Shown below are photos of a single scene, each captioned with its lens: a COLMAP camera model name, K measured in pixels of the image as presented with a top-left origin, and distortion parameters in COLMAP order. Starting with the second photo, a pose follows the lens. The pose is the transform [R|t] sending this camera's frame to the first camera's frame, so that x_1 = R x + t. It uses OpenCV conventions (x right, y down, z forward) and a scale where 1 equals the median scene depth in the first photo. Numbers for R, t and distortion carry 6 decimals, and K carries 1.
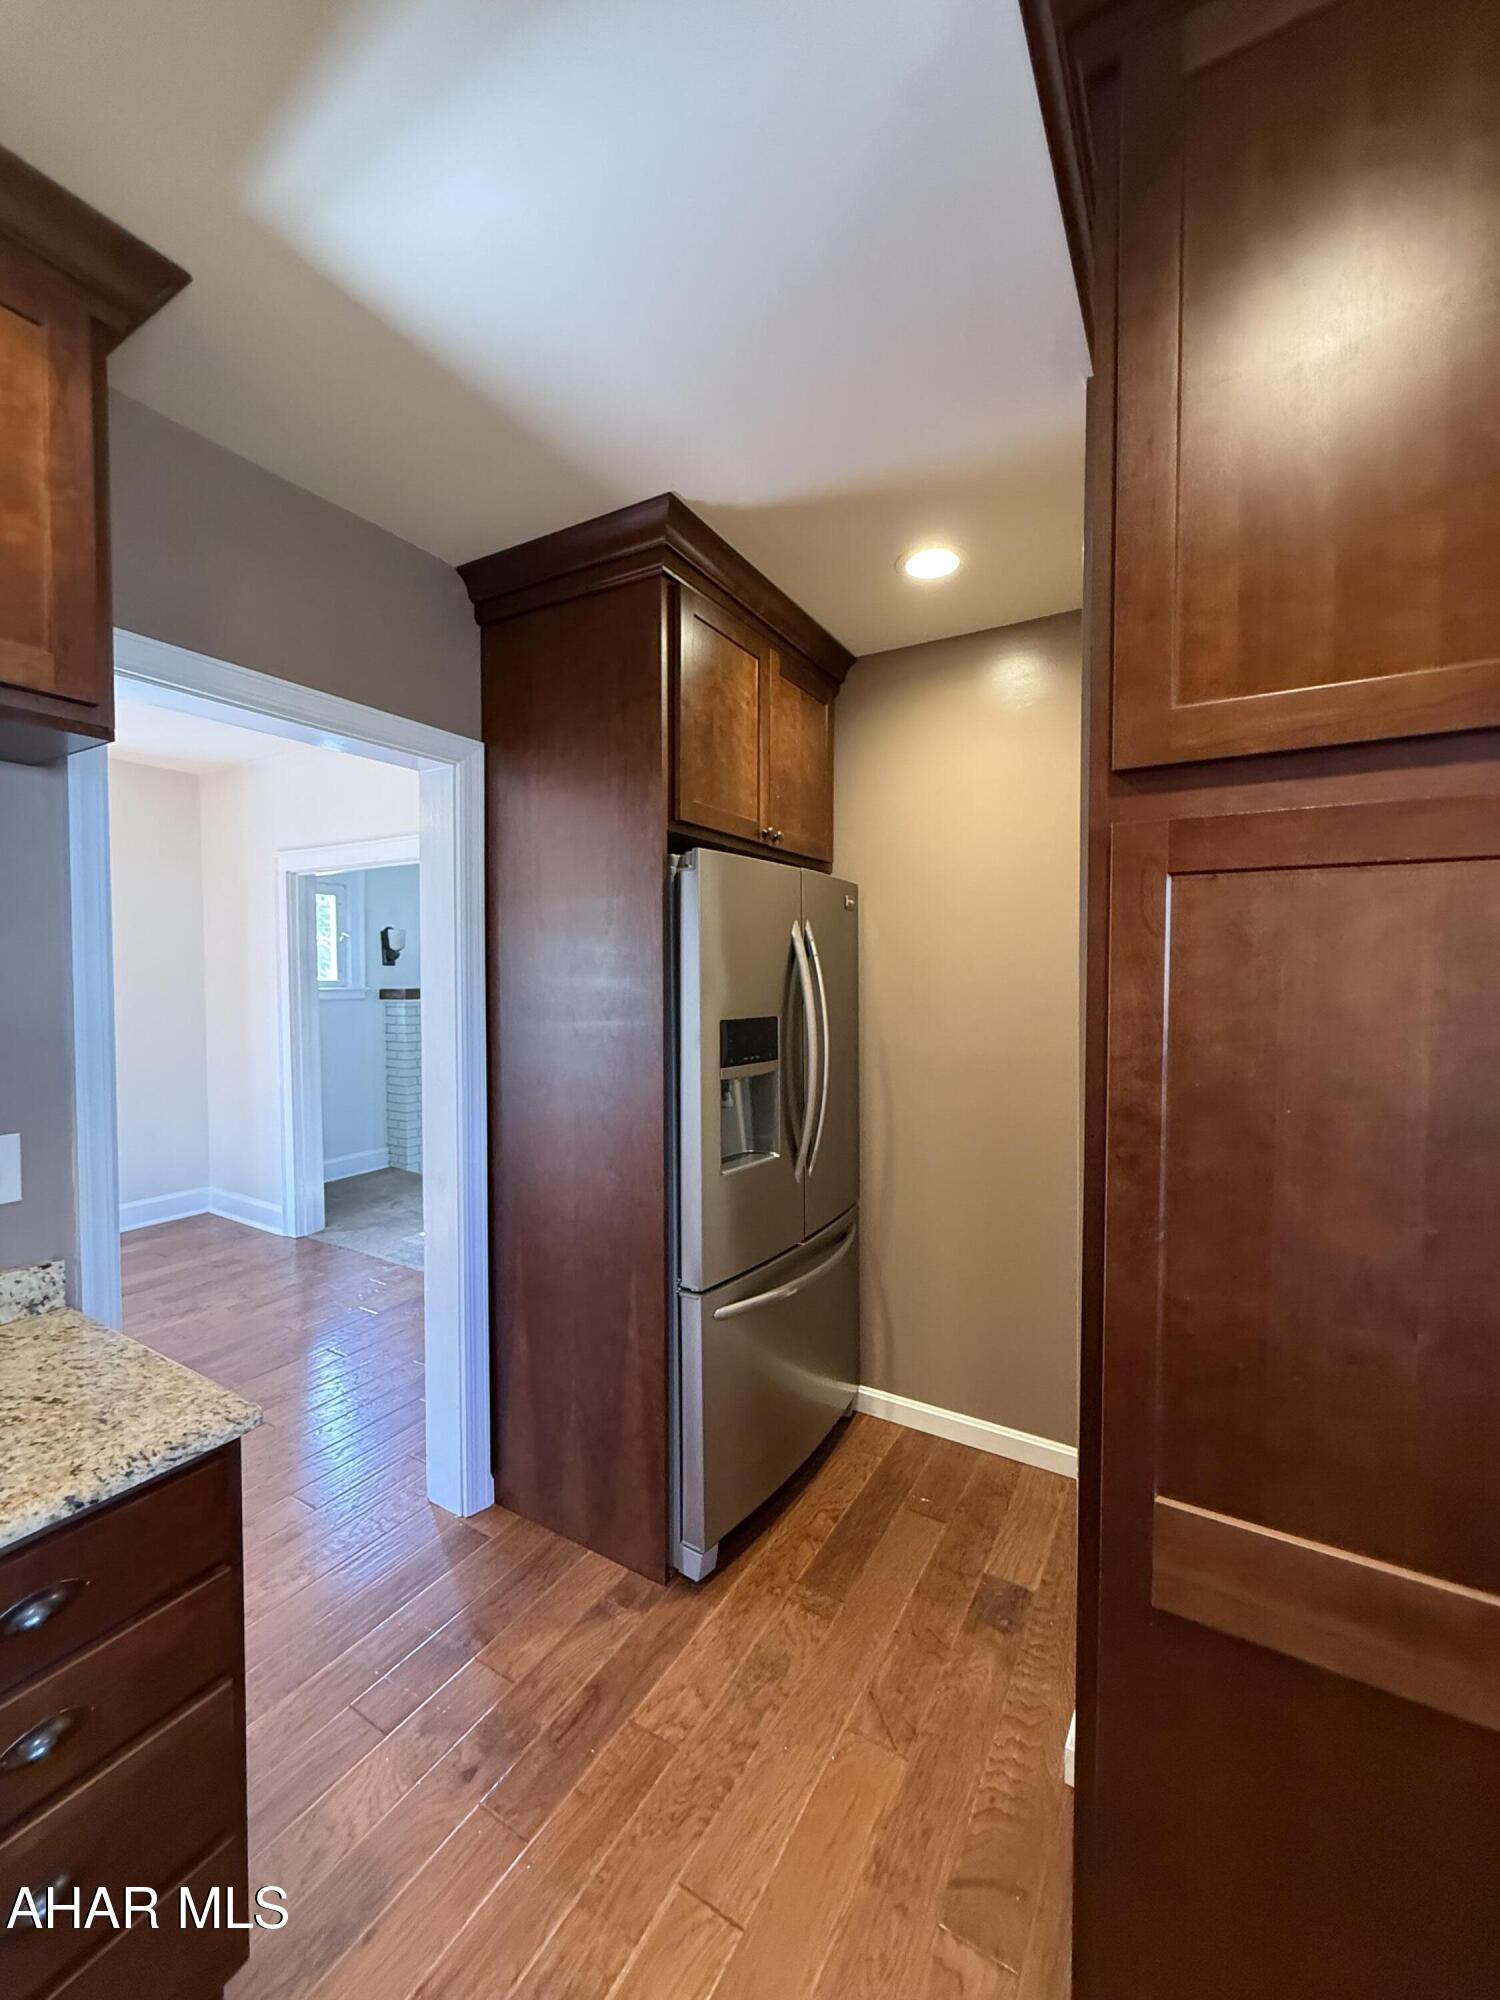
lens RADIAL K [[800.1, 0, 748.6], [0, 800.1, 997.3], [0, 0, 1]] dist [0.000309, 0.000307]
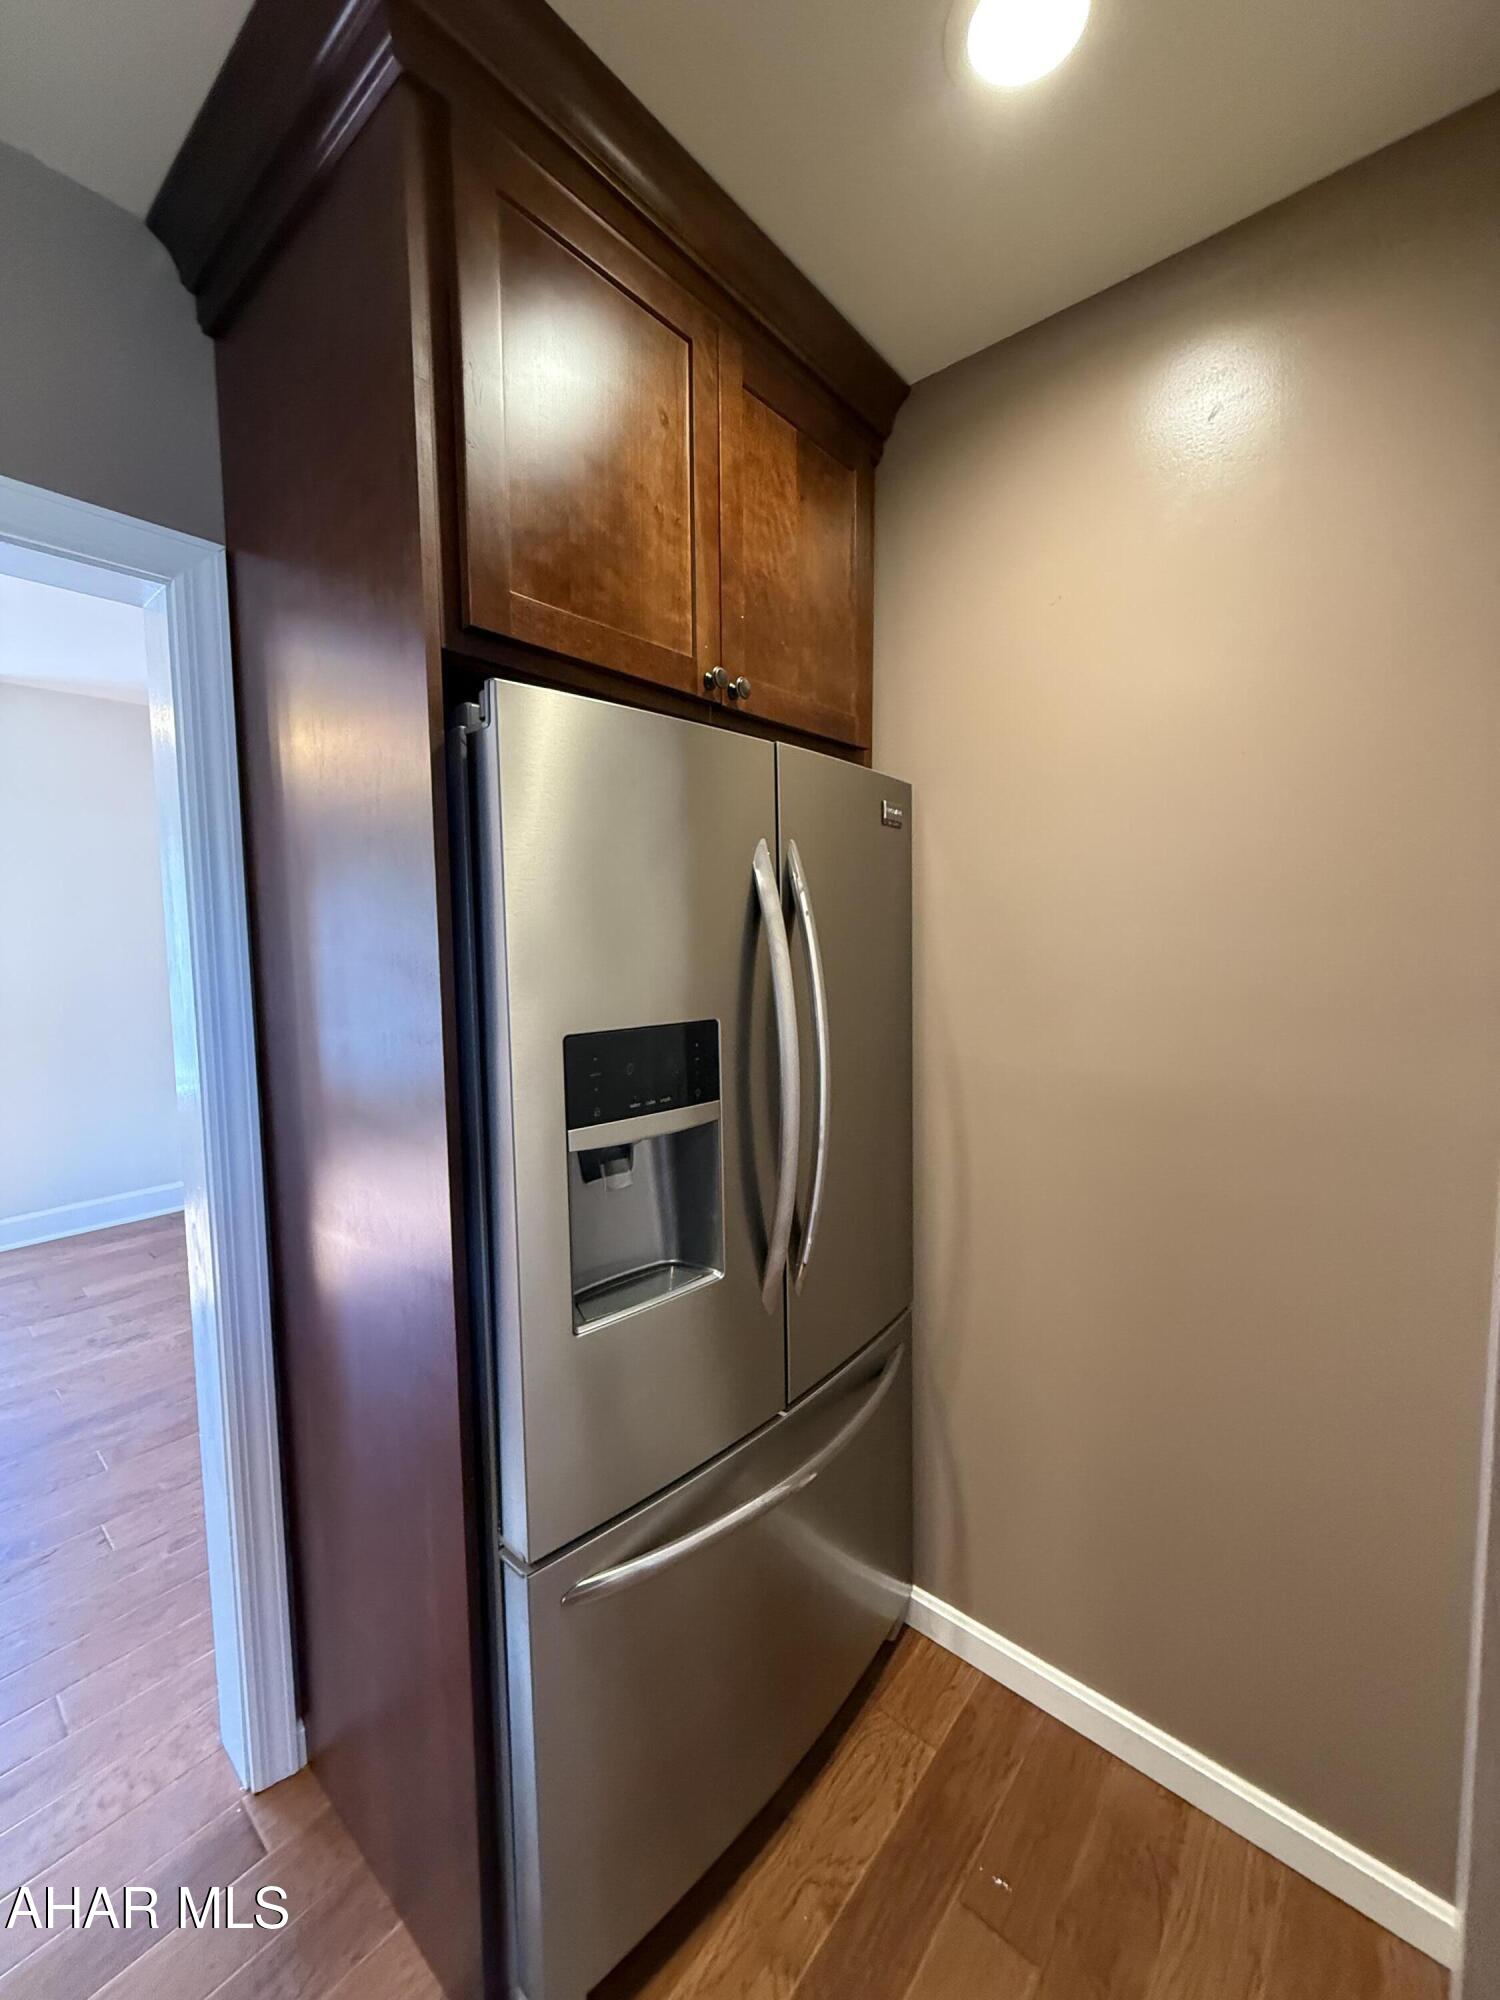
lens RADIAL K [[800.1, 0, 748.6], [0, 800.1, 997.3], [0, 0, 1]] dist [0.000309, 0.000307]
pose [[0.985413, 0.004185, -0.170126, 0.138127], [0.004637, 0.998666, 0.051422, -0.016448], [0.170114, -0.051461, 0.984080, 0.449925]]
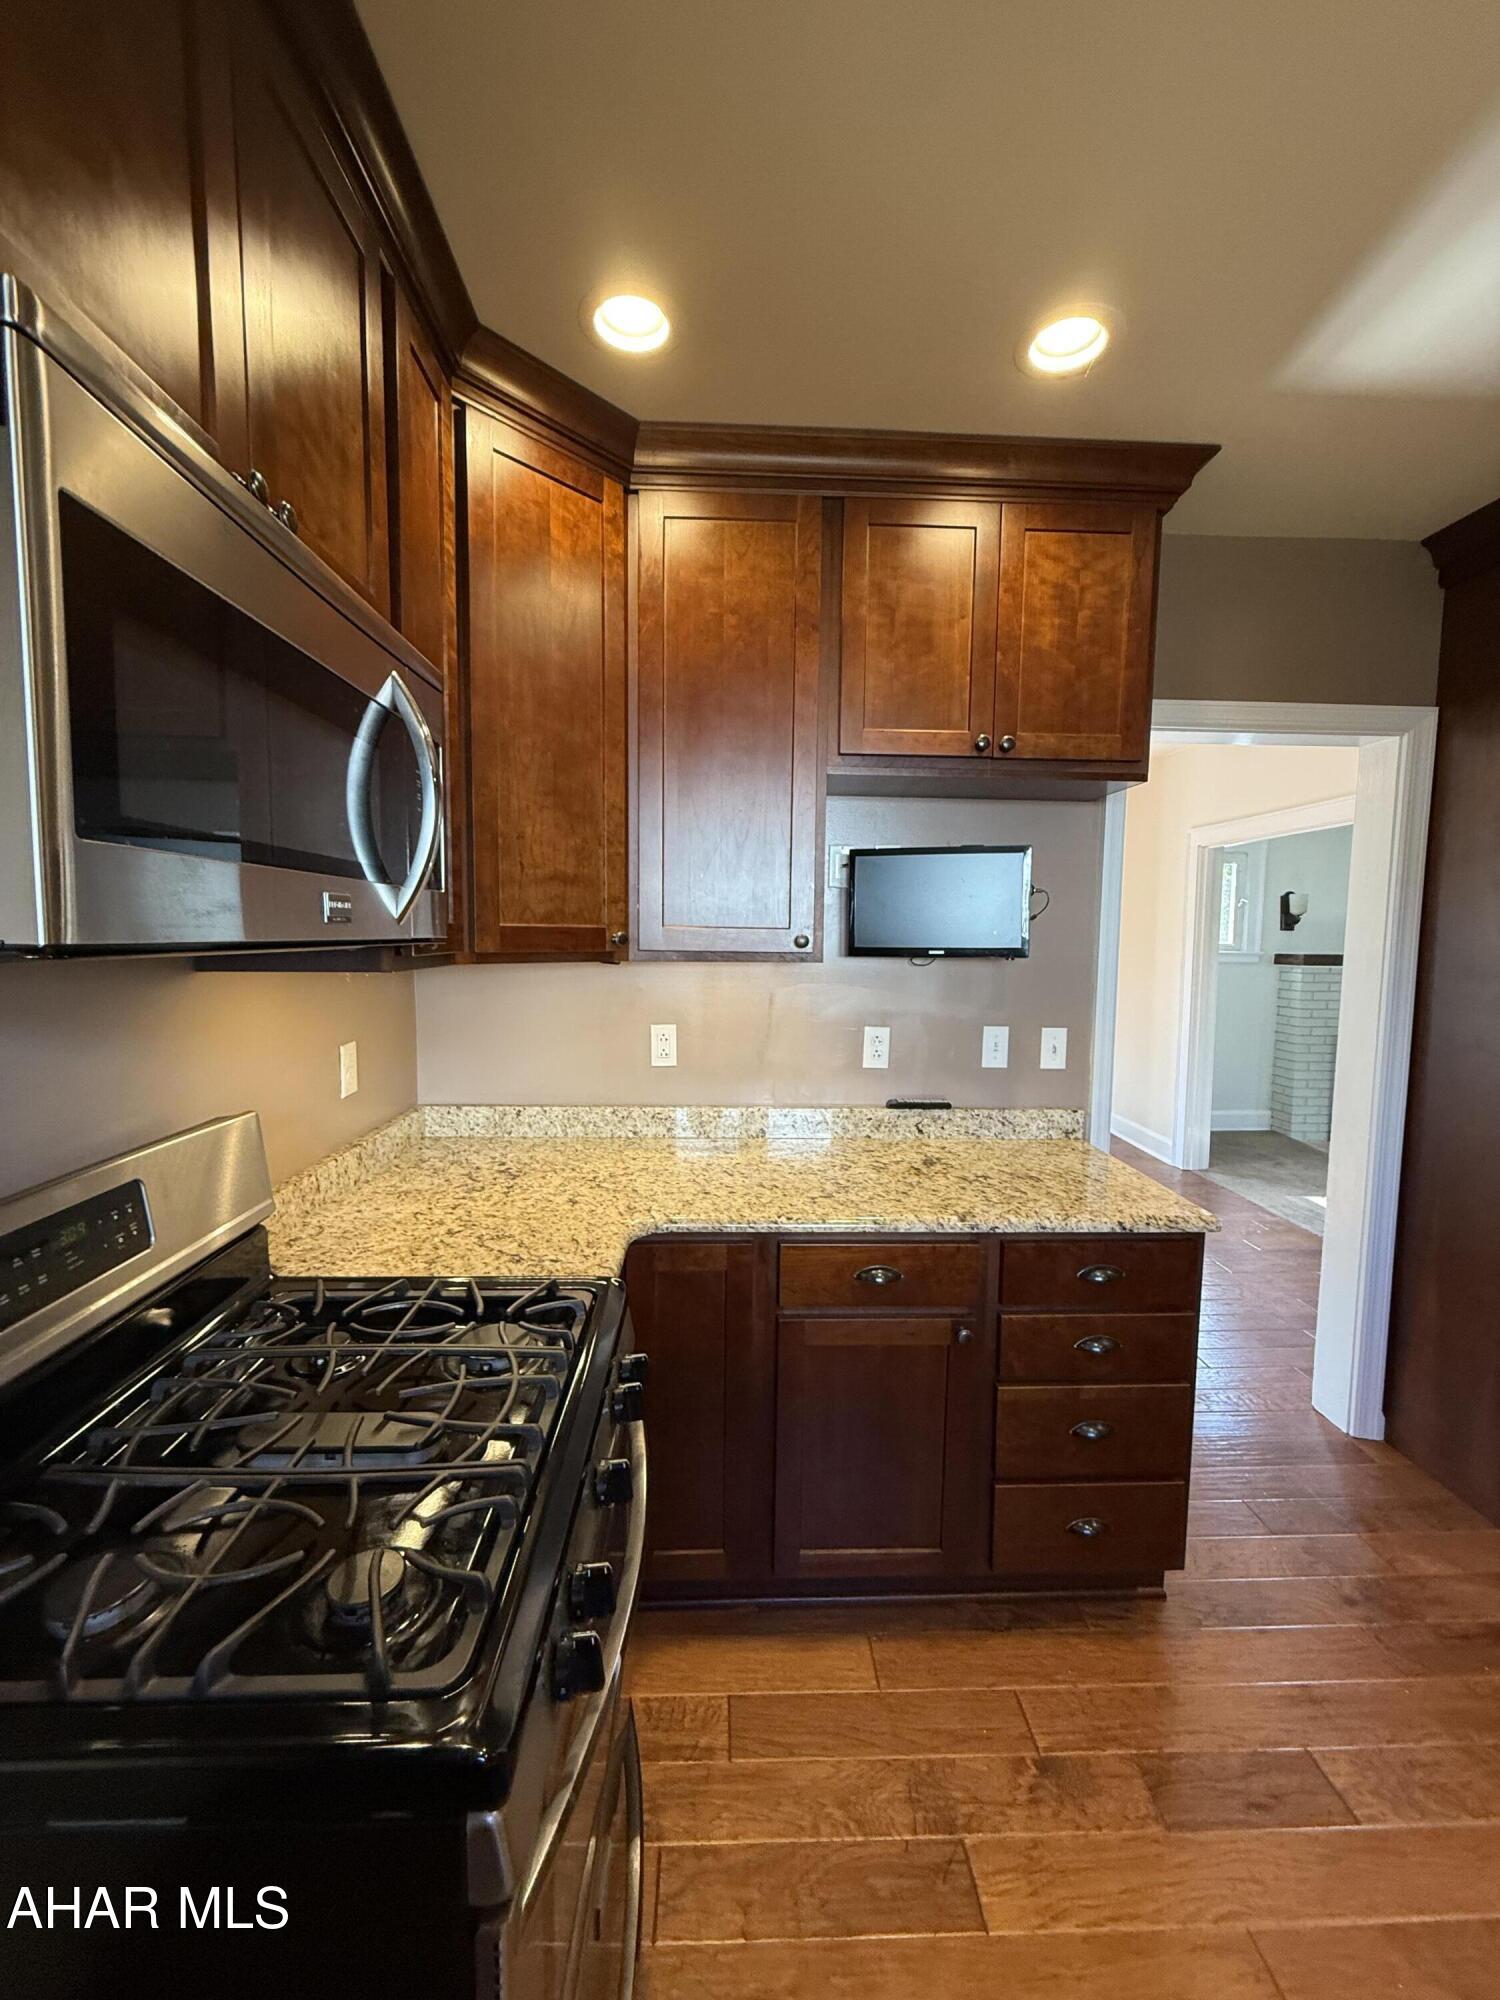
lens RADIAL K [[800.1, 0, 748.6], [0, 800.1, 997.3], [0, 0, 1]] dist [0.000309, 0.000307]
pose [[0.543953, 0.073073, -0.835928, 0.063888], [-0.038180, 0.997325, 0.062337, 0.016584], [0.838247, -0.001993, 0.545287, -0.267355]]
